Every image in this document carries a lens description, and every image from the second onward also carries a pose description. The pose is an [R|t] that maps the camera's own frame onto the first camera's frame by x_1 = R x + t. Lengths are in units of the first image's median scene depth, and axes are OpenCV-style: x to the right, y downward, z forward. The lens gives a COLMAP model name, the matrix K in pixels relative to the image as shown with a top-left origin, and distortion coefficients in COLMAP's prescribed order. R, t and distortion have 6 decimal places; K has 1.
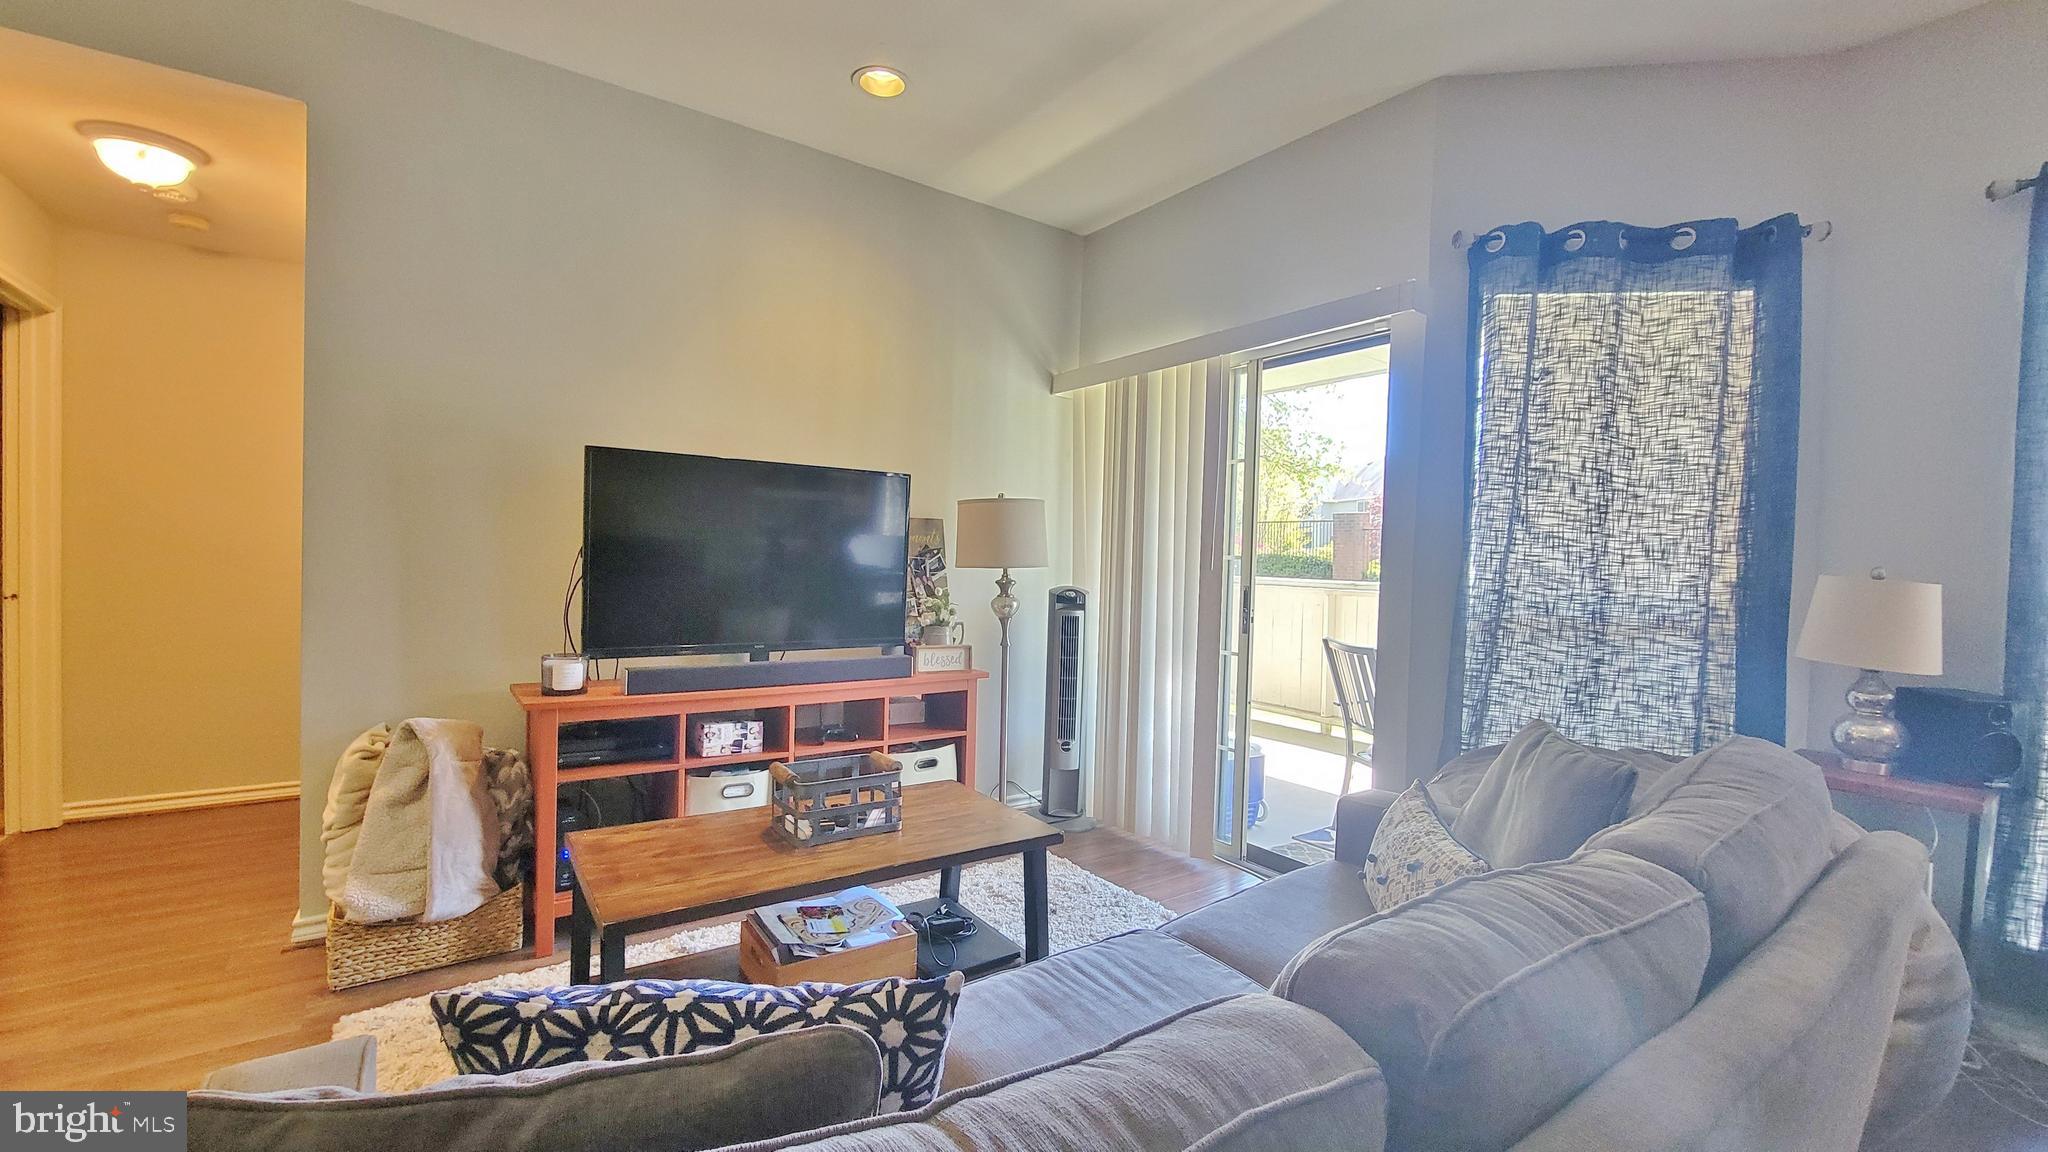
lens RADIAL K [[834.2, 0, 1021.6], [0, 834.2, 580.5], [0, 0, 1]] dist [-0.004006, -0.001843]
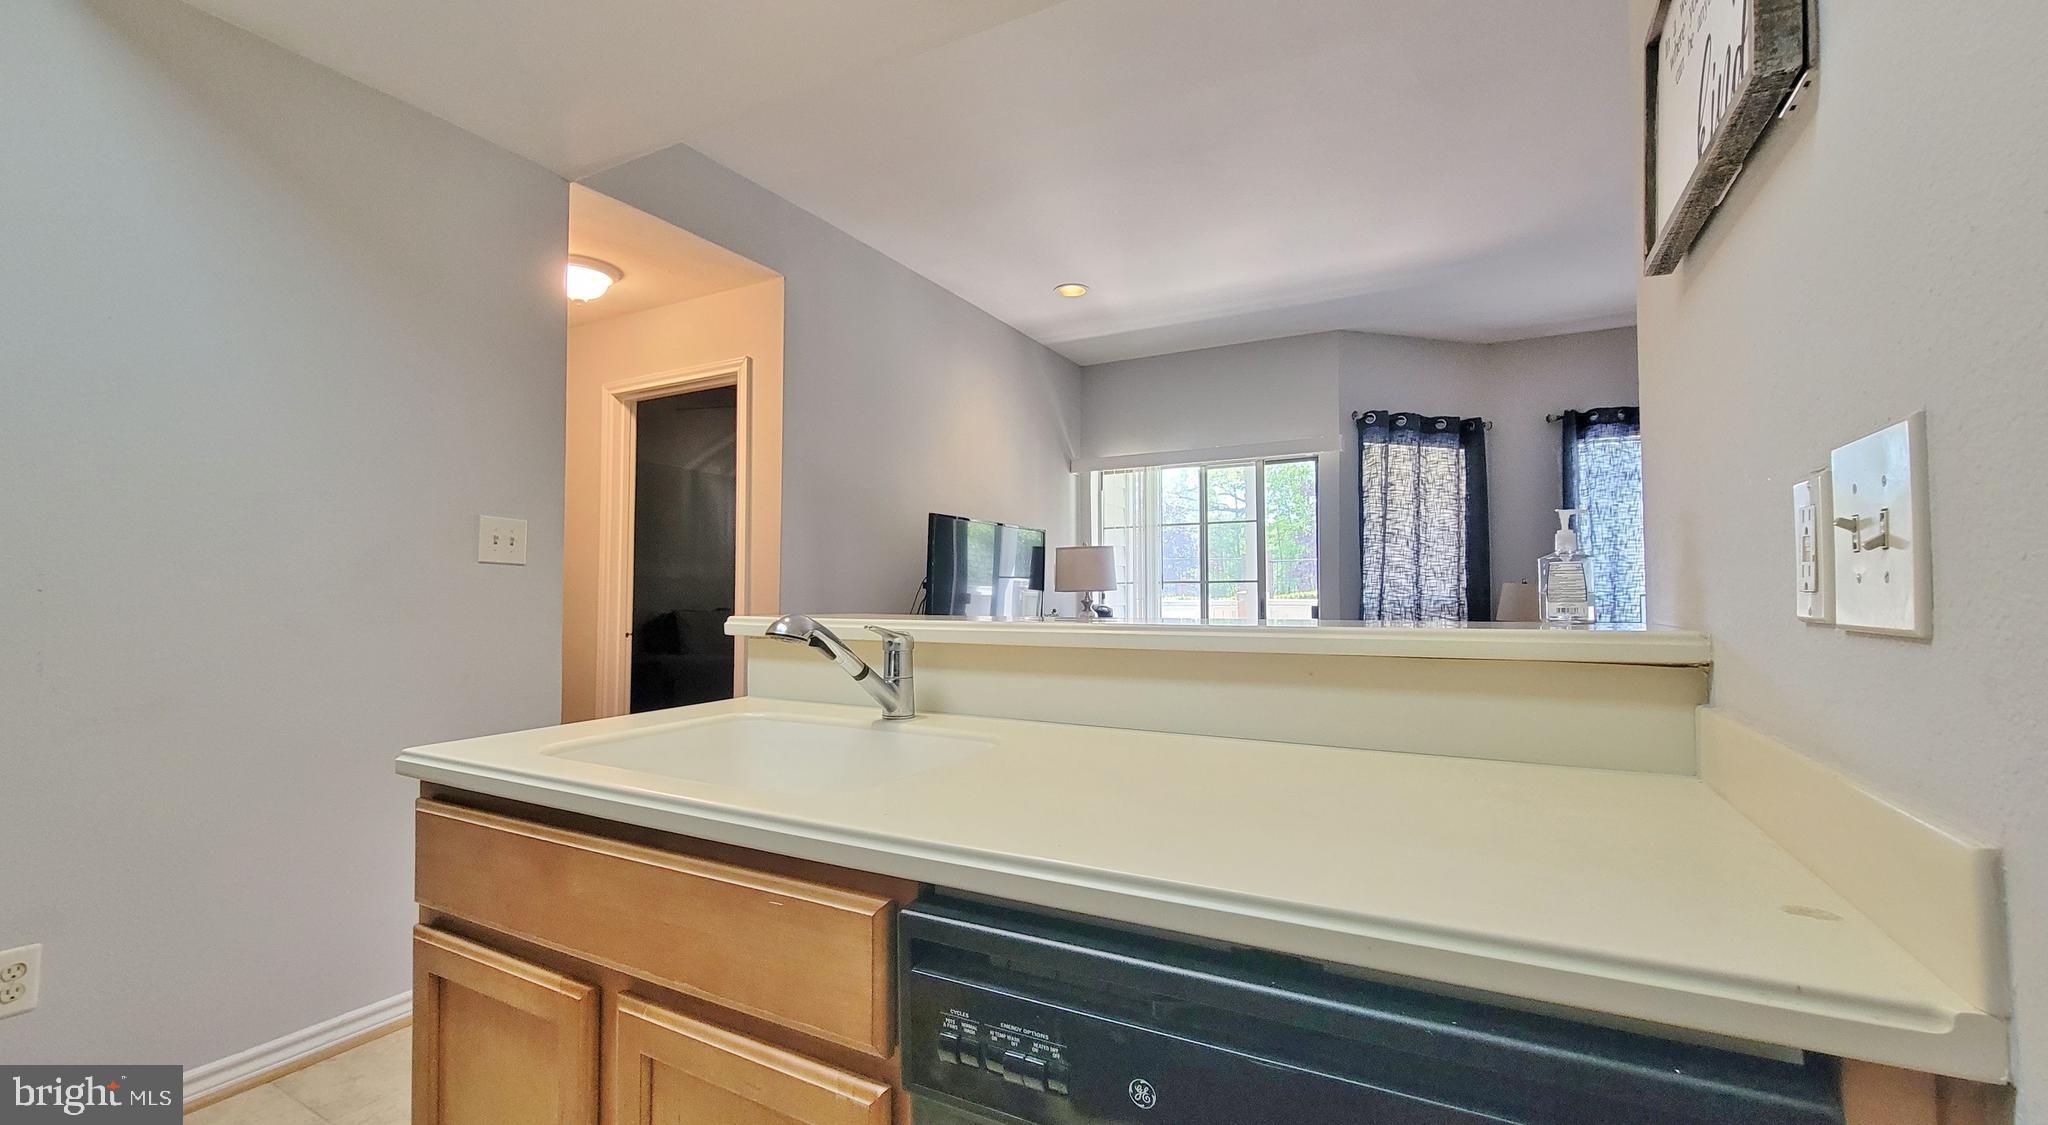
lens RADIAL K [[834.2, 0, 1027.0], [0, 834.2, 572.8], [0, 0, 1]] dist [-0.004006, -0.001843]
pose [[0.902769, -0.014388, 0.429884, -1.028924], [0.036074, 0.998452, -0.042339, 0.013670], [-0.428609, 0.053730, 0.901891, -0.416022]]
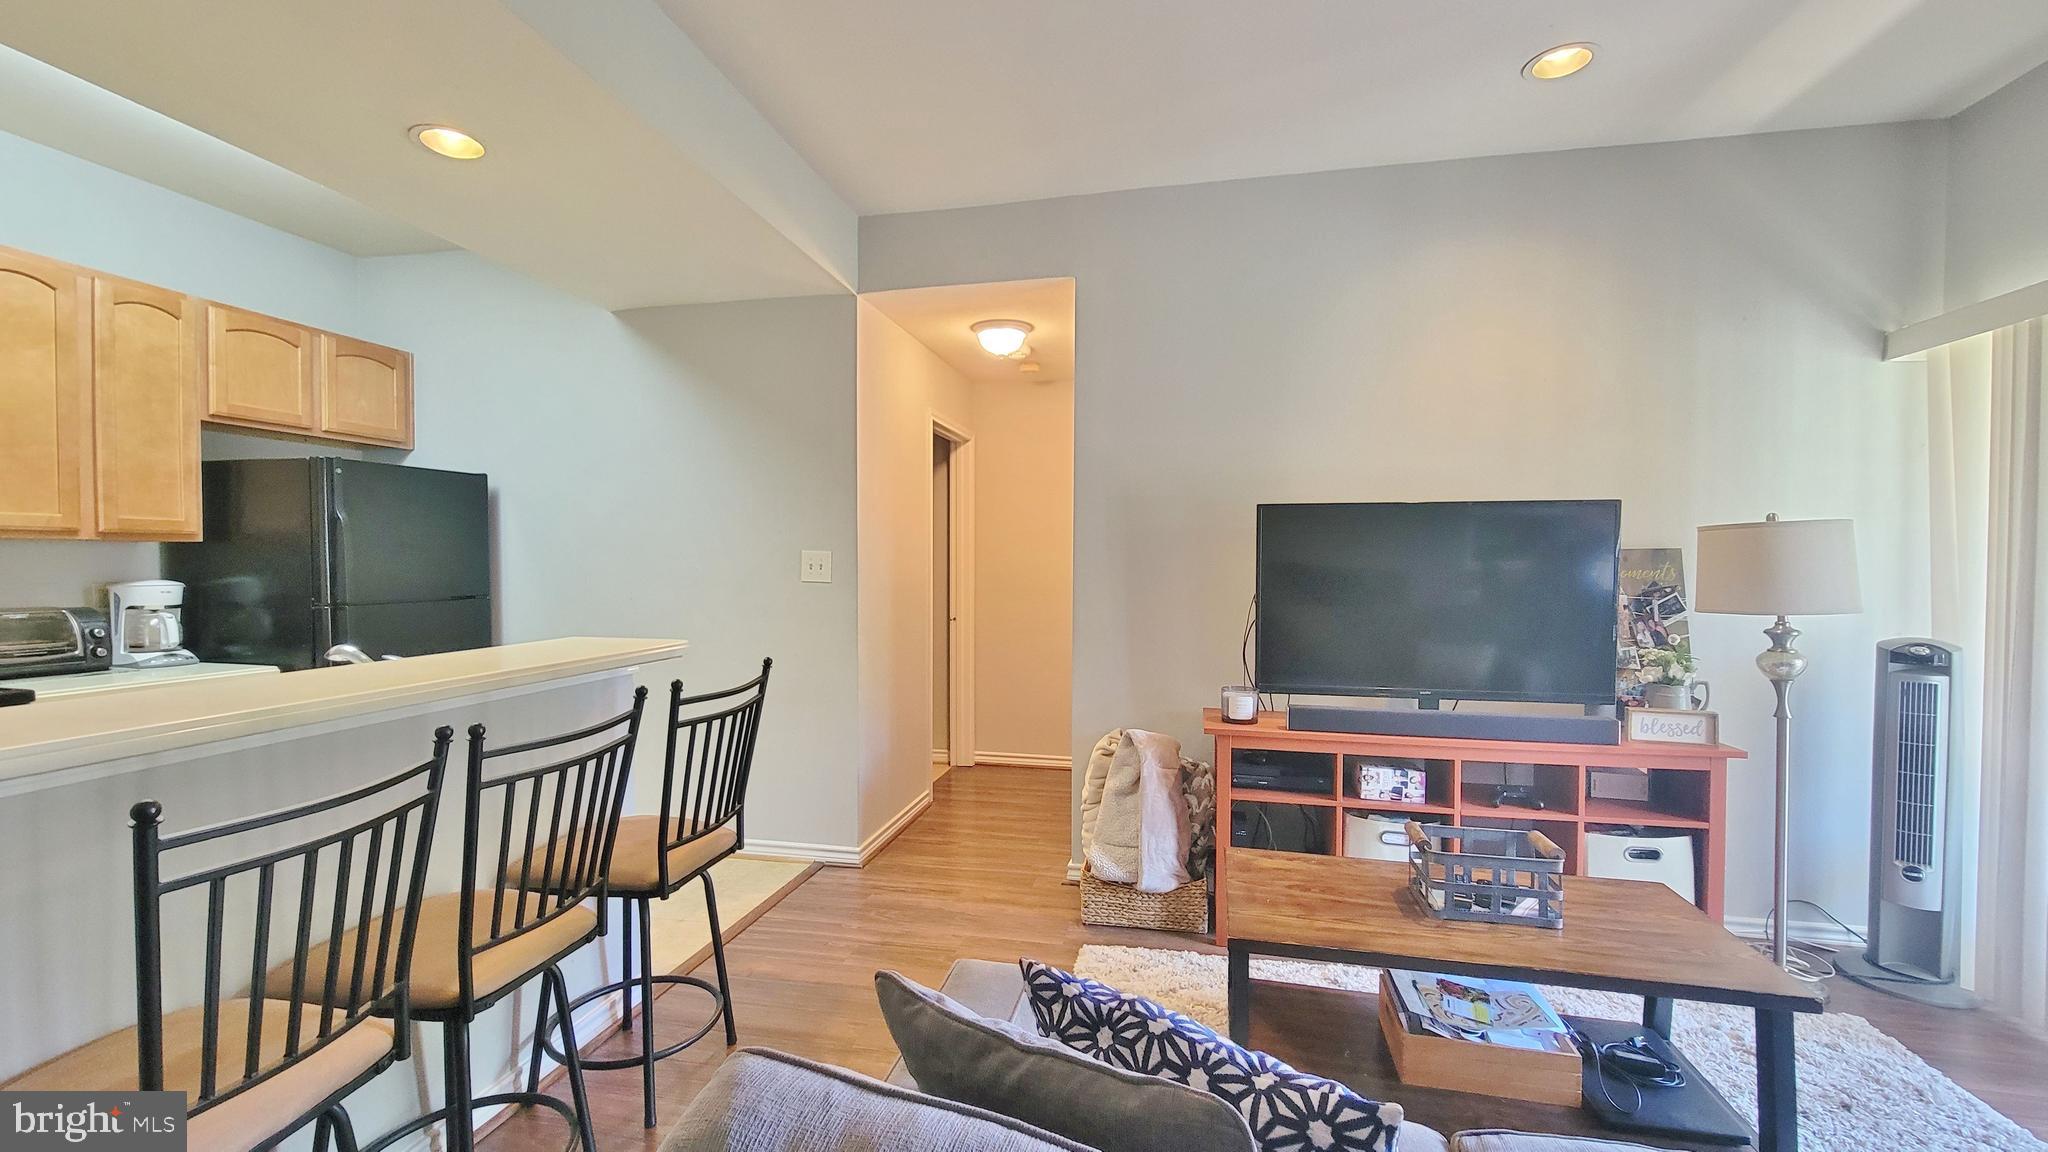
lens RADIAL K [[834.2, 0, 1018.6], [0, 834.2, 582.4], [0, 0, 1]] dist [-0.004006, -0.001843]
pose [[0.669245, -0.007205, -0.743007, 0.101261], [-0.005467, 0.999878, -0.014621, -0.037357], [0.743021, 0.013847, 0.669124, -0.000456]]
